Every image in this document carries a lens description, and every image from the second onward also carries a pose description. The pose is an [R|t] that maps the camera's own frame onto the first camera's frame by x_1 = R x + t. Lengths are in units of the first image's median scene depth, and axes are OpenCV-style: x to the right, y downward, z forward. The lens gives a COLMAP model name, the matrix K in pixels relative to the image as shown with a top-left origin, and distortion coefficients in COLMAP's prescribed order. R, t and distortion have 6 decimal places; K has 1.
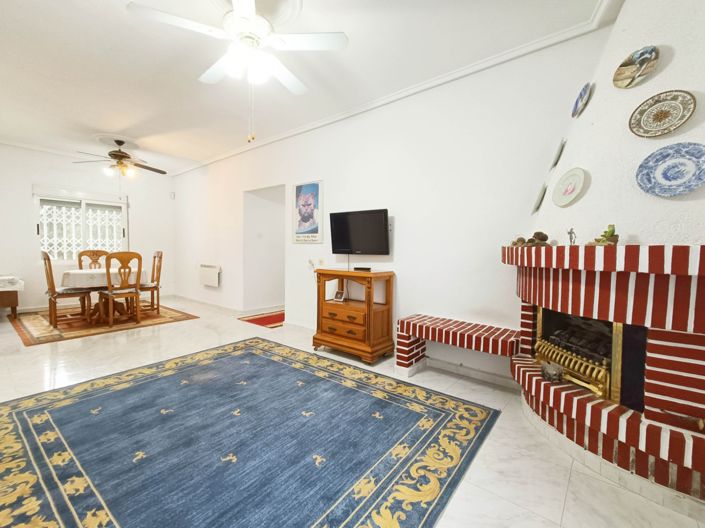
lens RADIAL K [[312.7, 0, 357.5], [0, 312.7, 262.4], [0, 0, 1]] dist [0.005068, 0.000294]
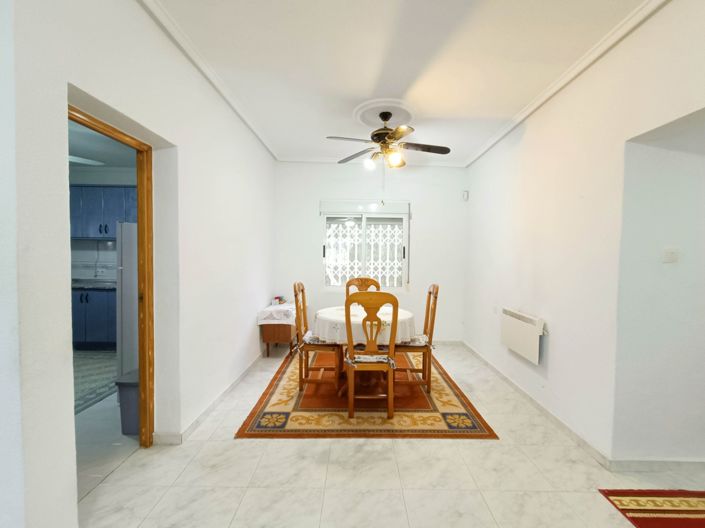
lens RADIAL K [[312.7, 0, 350.8], [0, 312.7, 263.0], [0, 0, 1]] dist [0.005068, 0.000294]
pose [[0.606125, 0.014721, -0.795234, -0.302873], [-0.043027, 0.998972, -0.014302, -0.071917], [0.794205, 0.042885, 0.606135, 0.600295]]
